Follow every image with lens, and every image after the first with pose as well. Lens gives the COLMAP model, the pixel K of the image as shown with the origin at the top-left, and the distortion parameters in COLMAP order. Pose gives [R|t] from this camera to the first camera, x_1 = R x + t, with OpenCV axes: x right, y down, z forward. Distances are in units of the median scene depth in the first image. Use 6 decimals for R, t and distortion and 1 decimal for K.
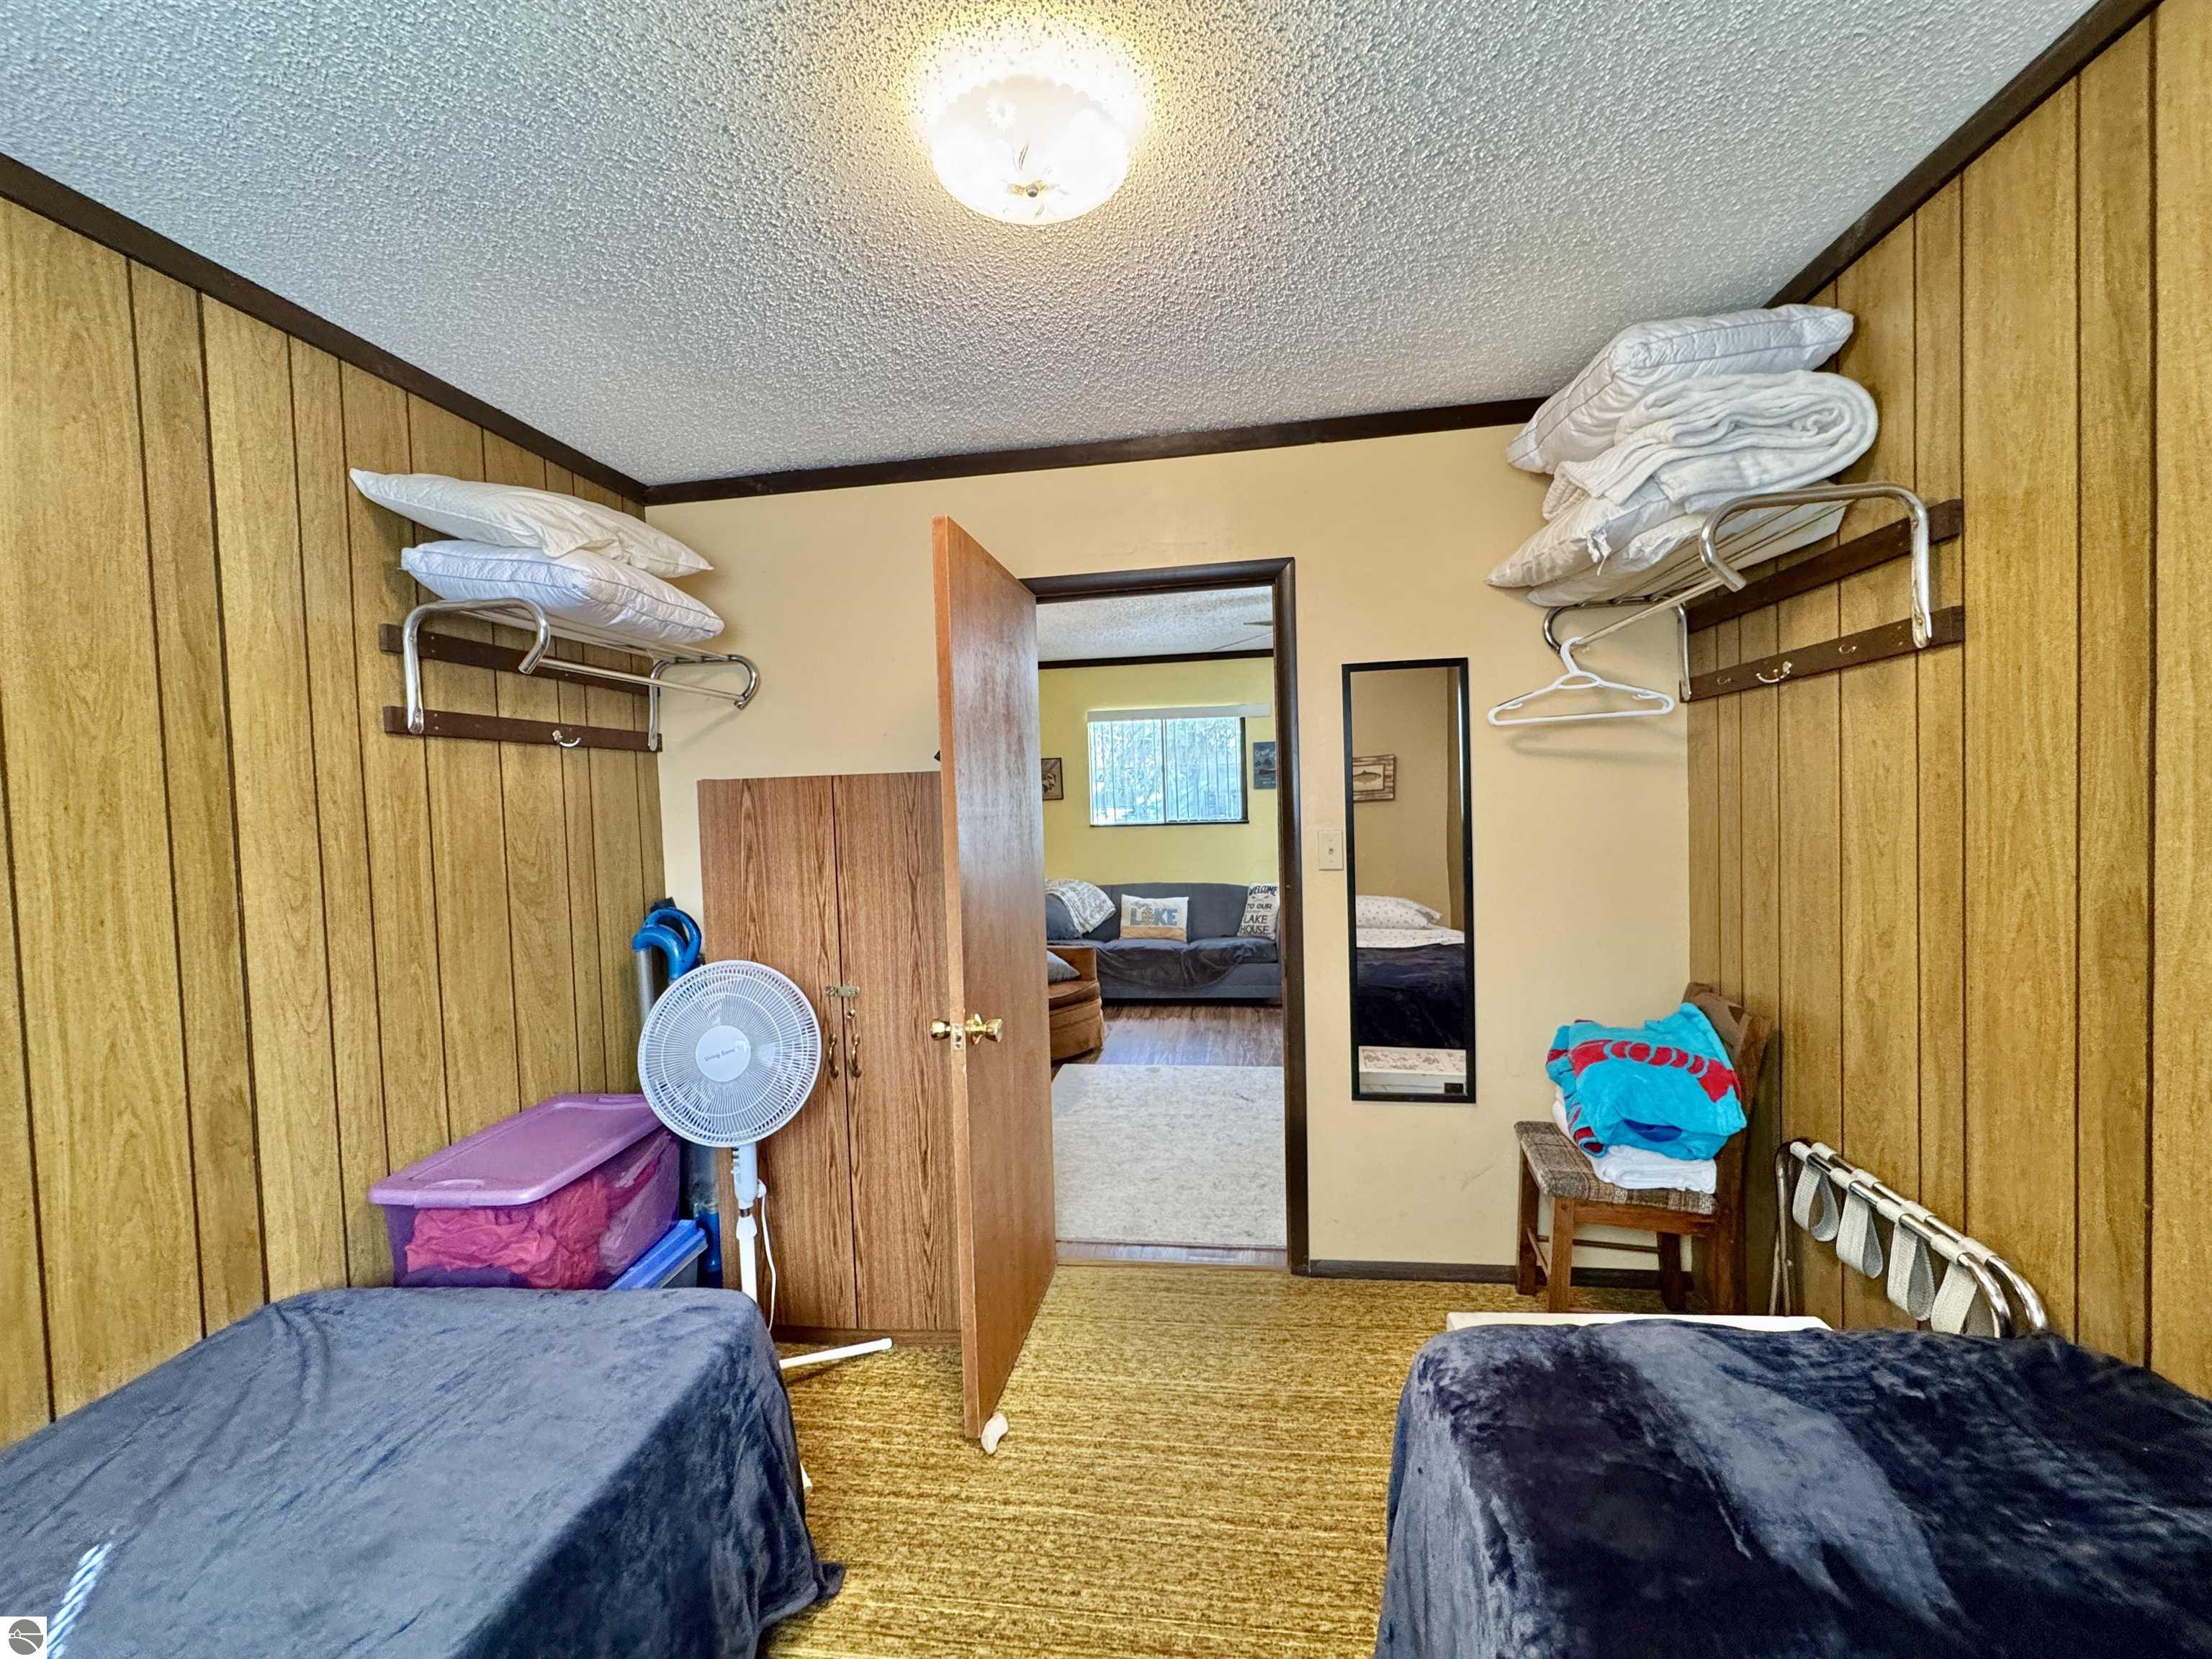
lens RADIAL K [[880.2, 0, 1096.7], [0, 880.2, 826.1], [0, 0, 1]] dist [-0.002408, 0.000632]
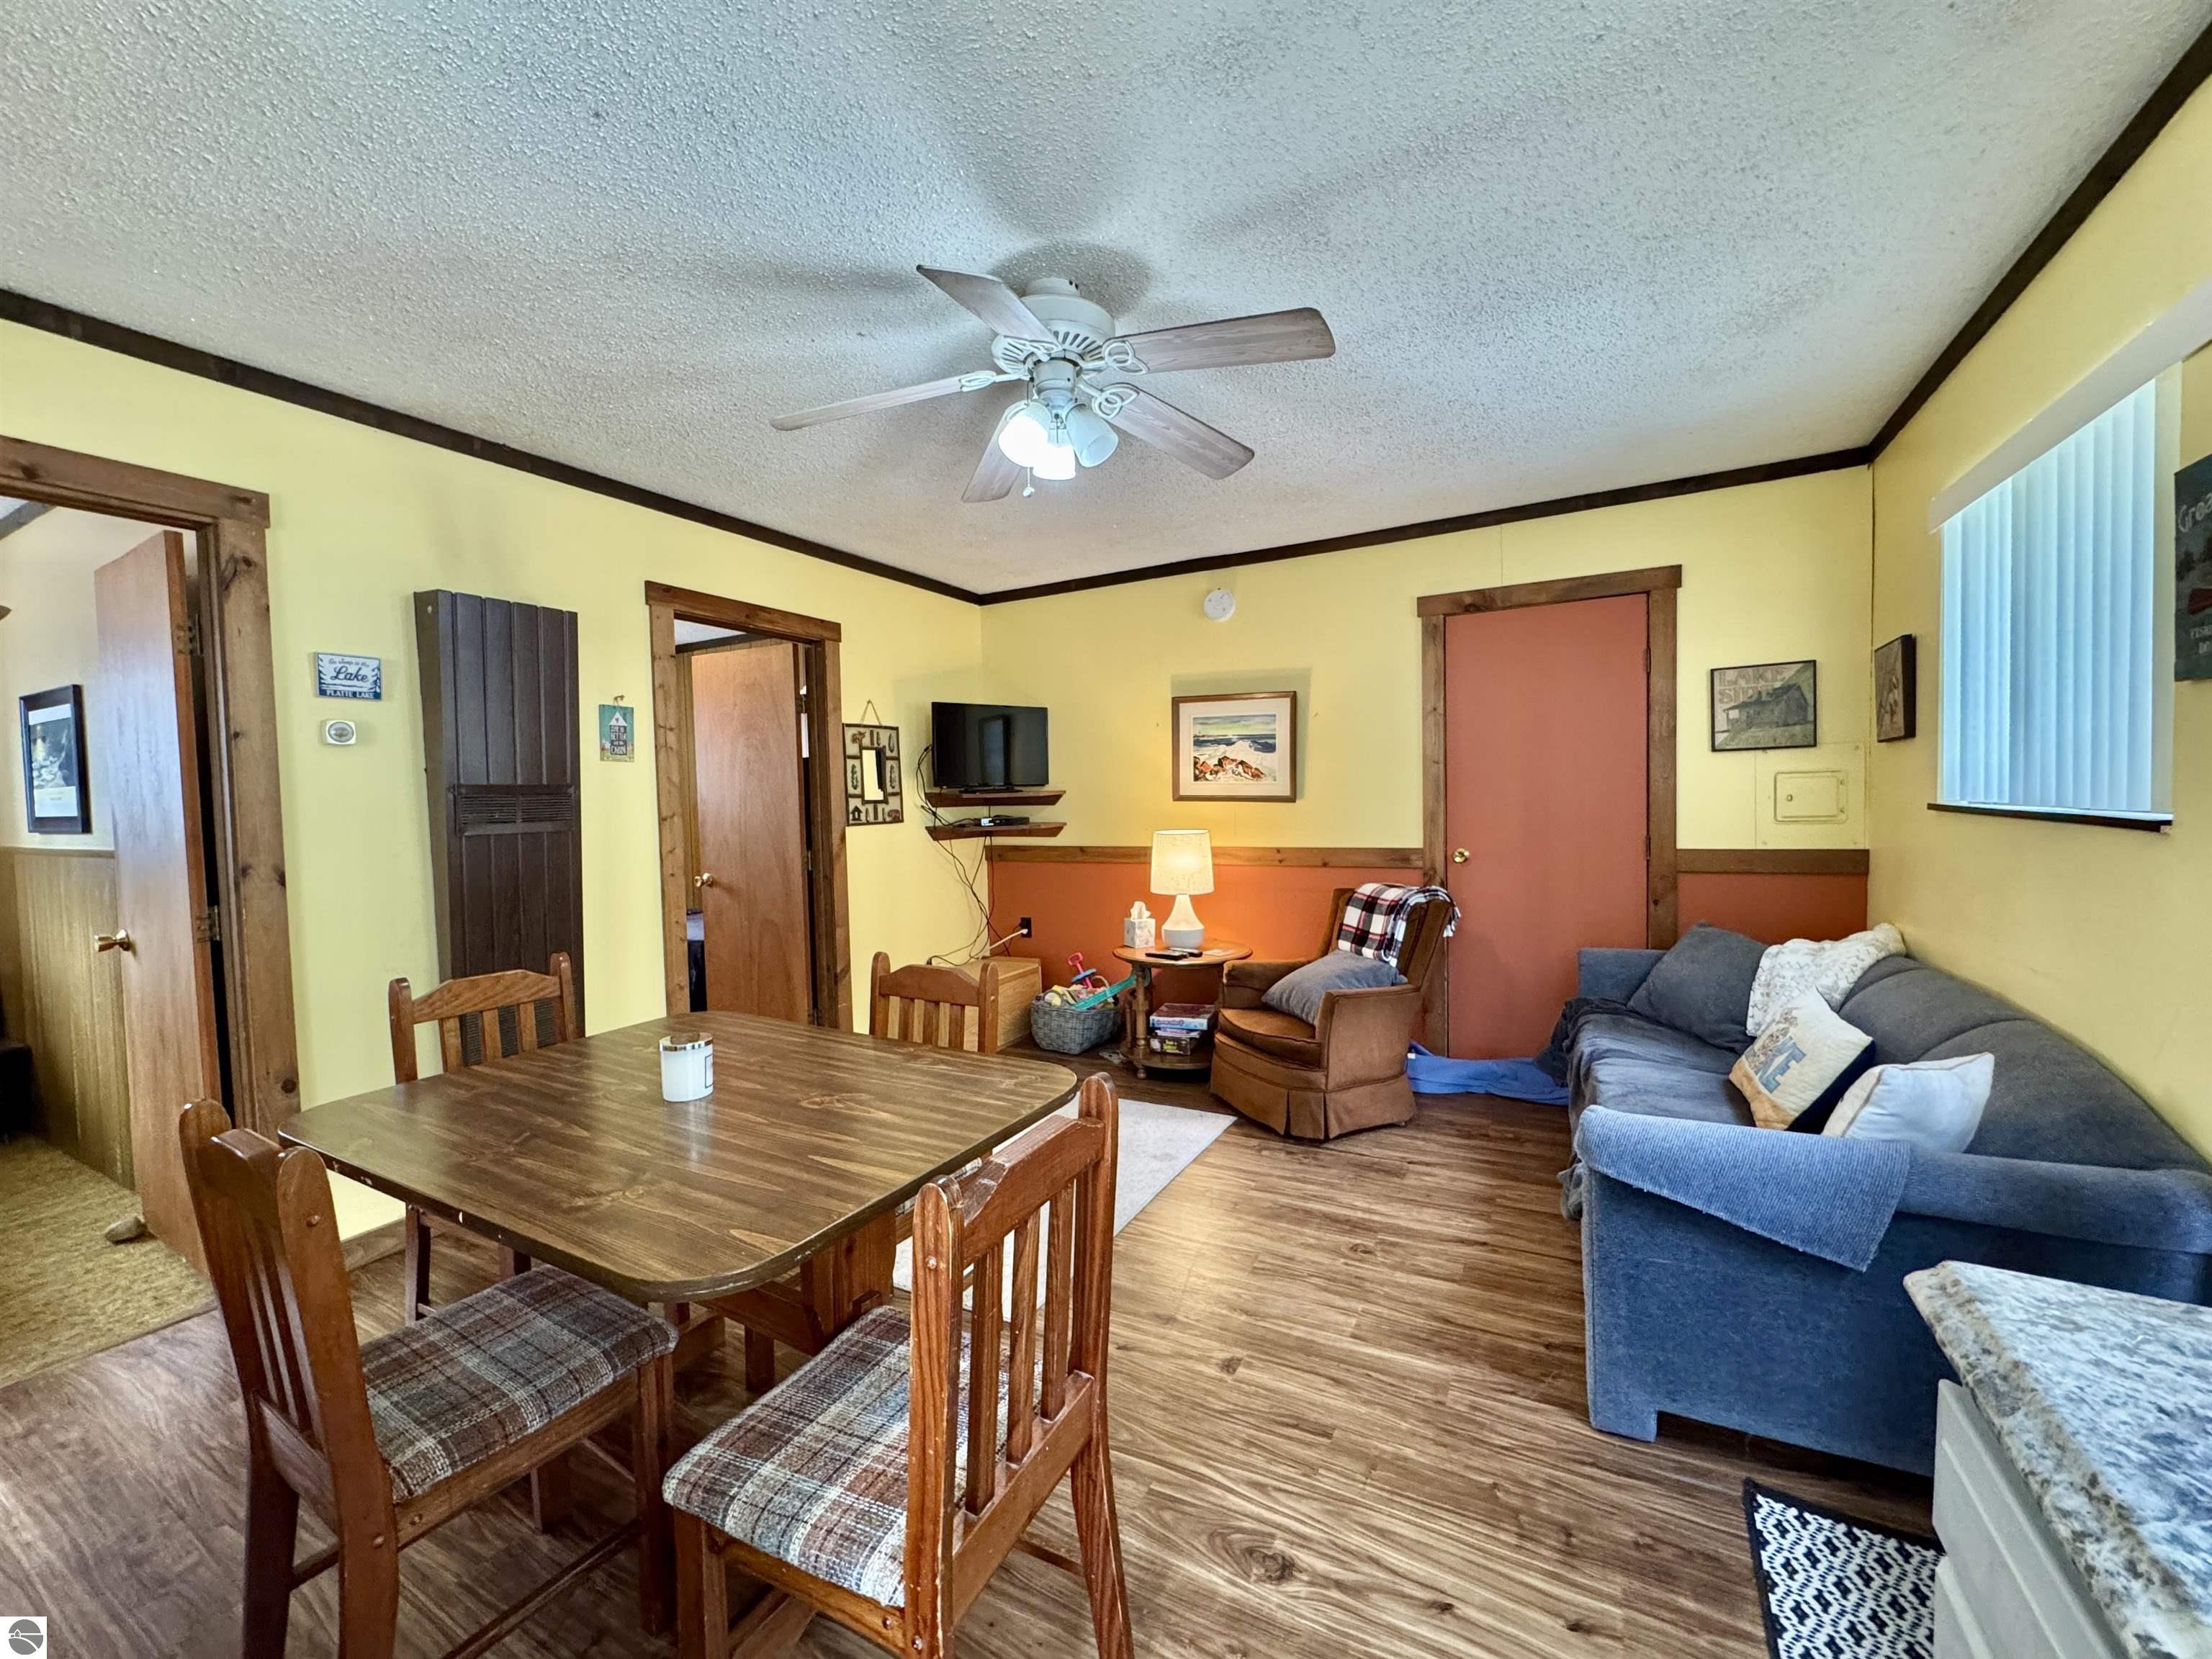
lens RADIAL K [[880.2, 0, 1103.8], [0, 880.2, 828.5], [0, 0, 1]] dist [-0.002408, 0.000632]
pose [[-0.337026, 0.078750, -0.938196, 0.506240], [0.003402, 0.996591, 0.082430, -0.024898], [0.941489, 0.024590, -0.336145, 0.853009]]
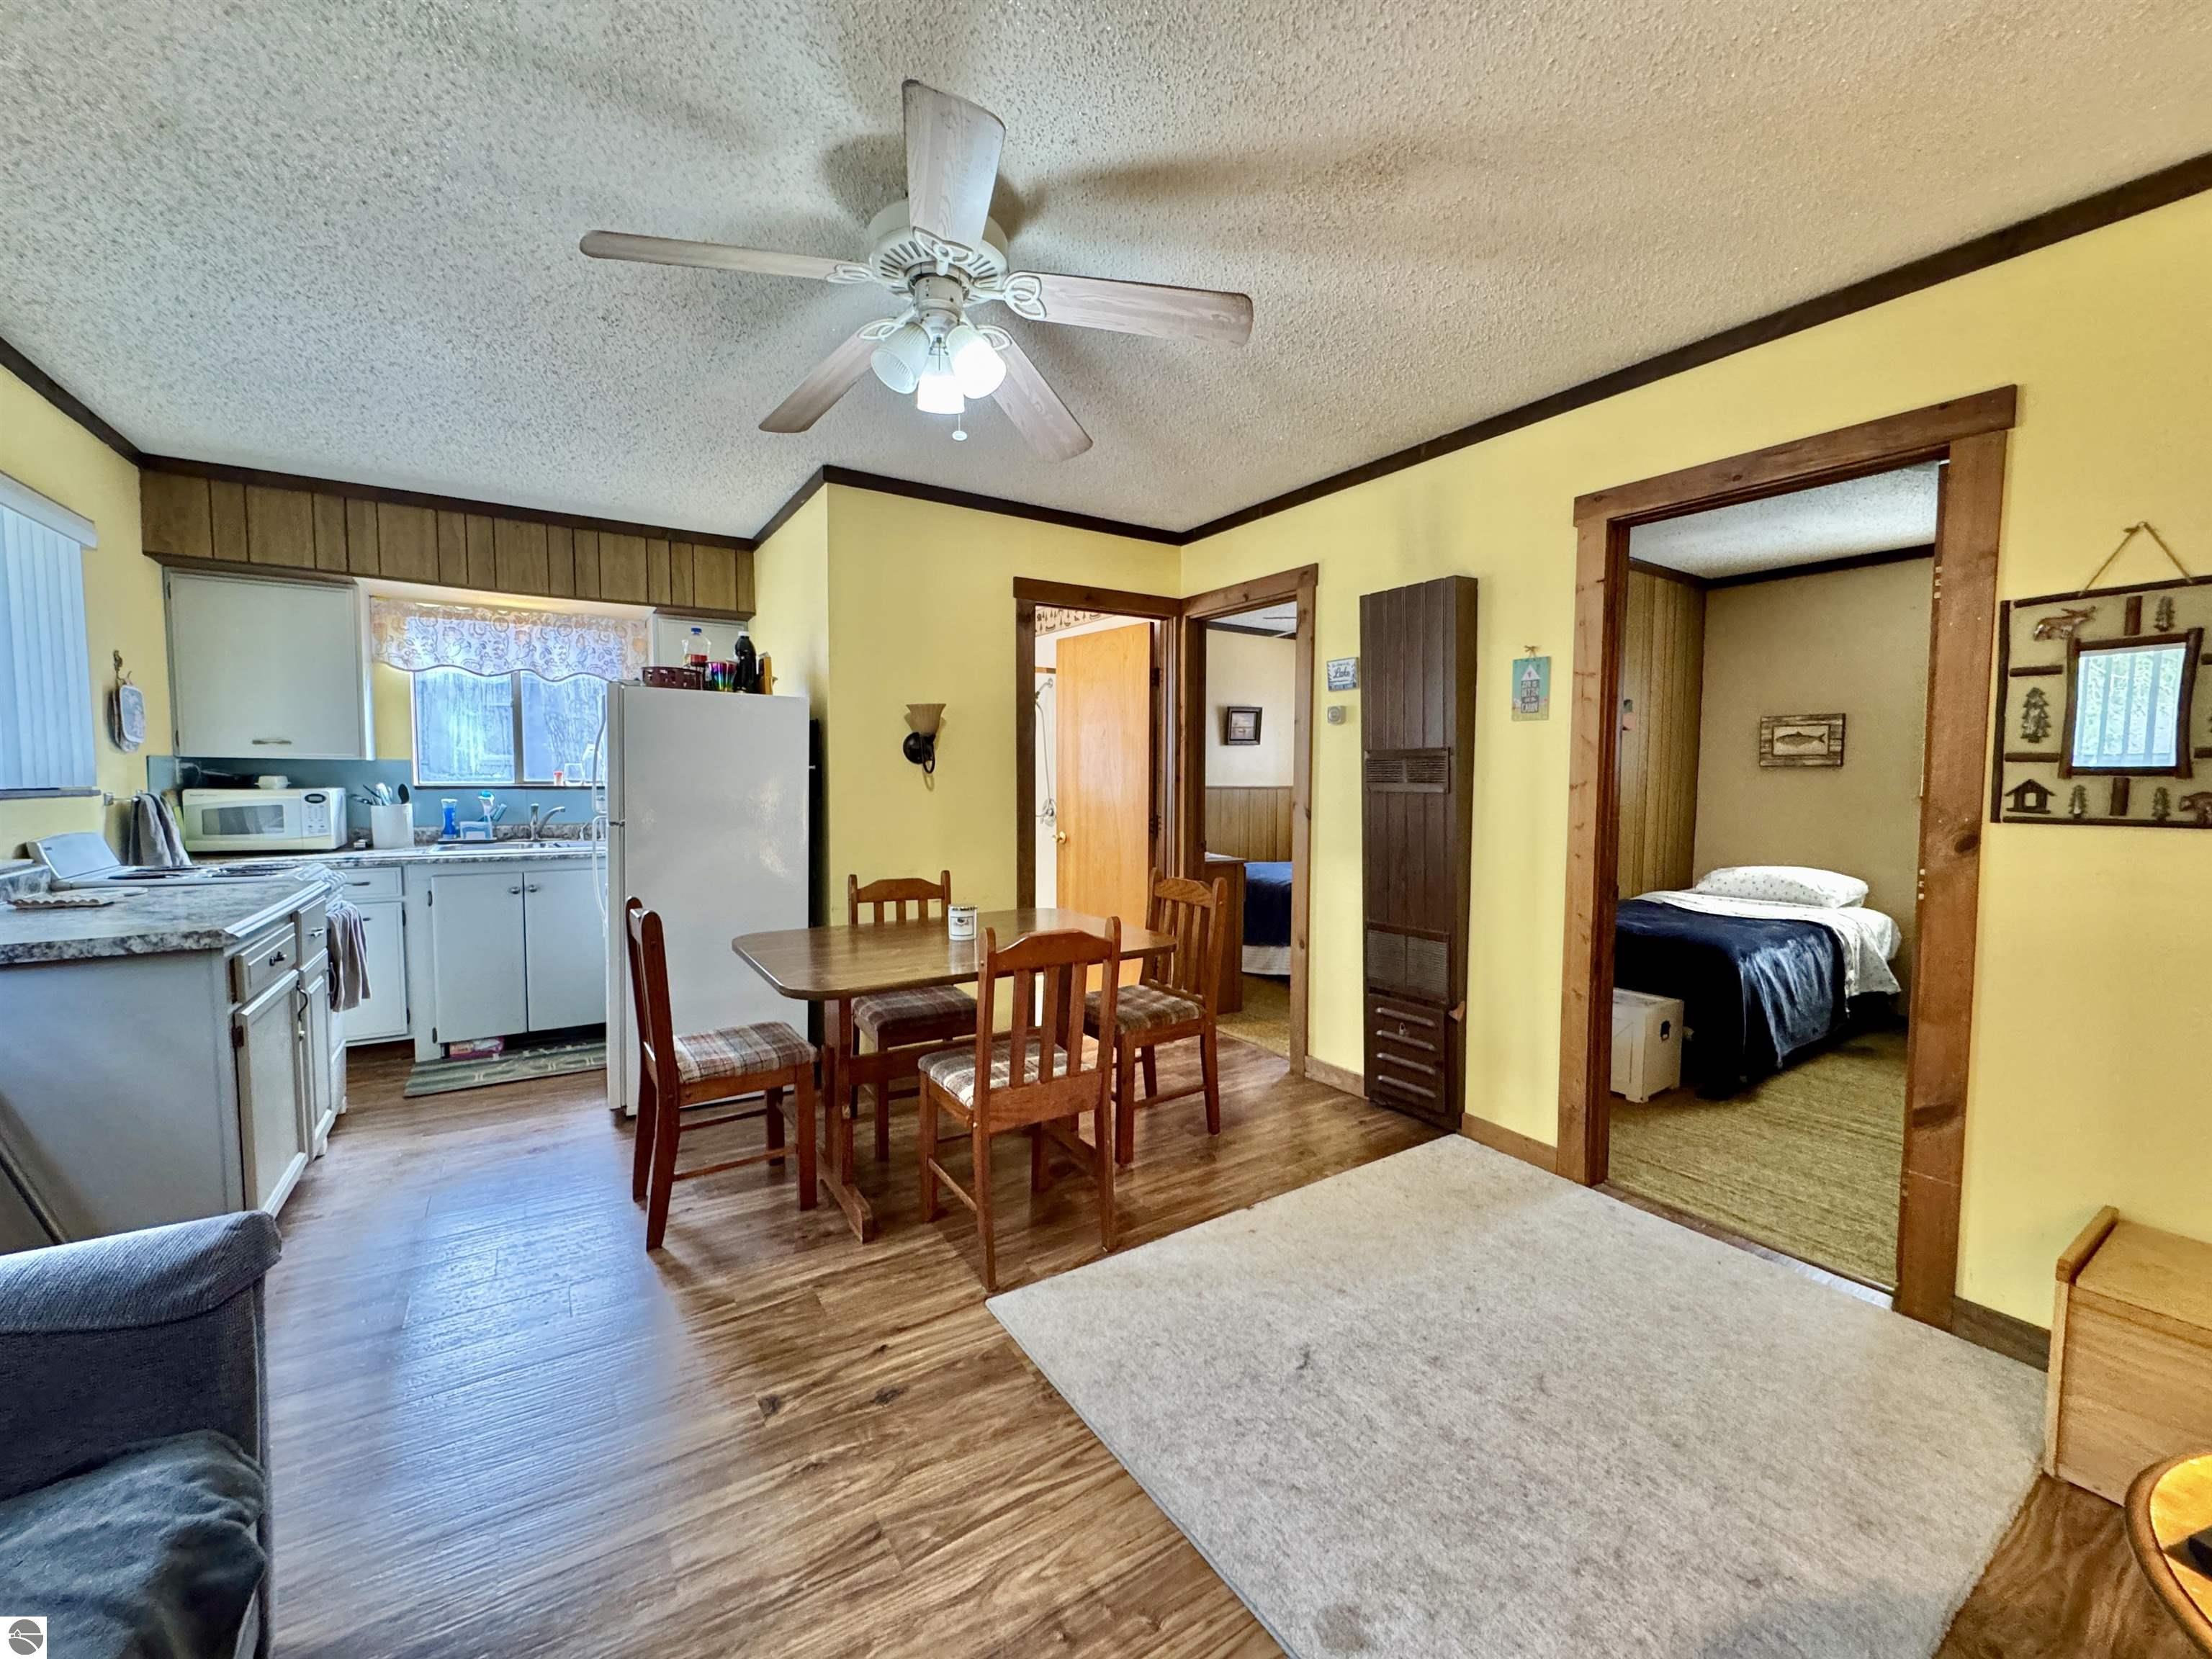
lens RADIAL K [[880.2, 0, 1096.9], [0, 880.2, 828.3], [0, 0, 1]] dist [-0.002408, 0.000632]
pose [[-0.666435, -0.012516, 0.745458, -0.067085], [0.043388, 0.997513, 0.055537, -0.001769], [-0.744300, 0.069356, -0.664235, 0.892026]]
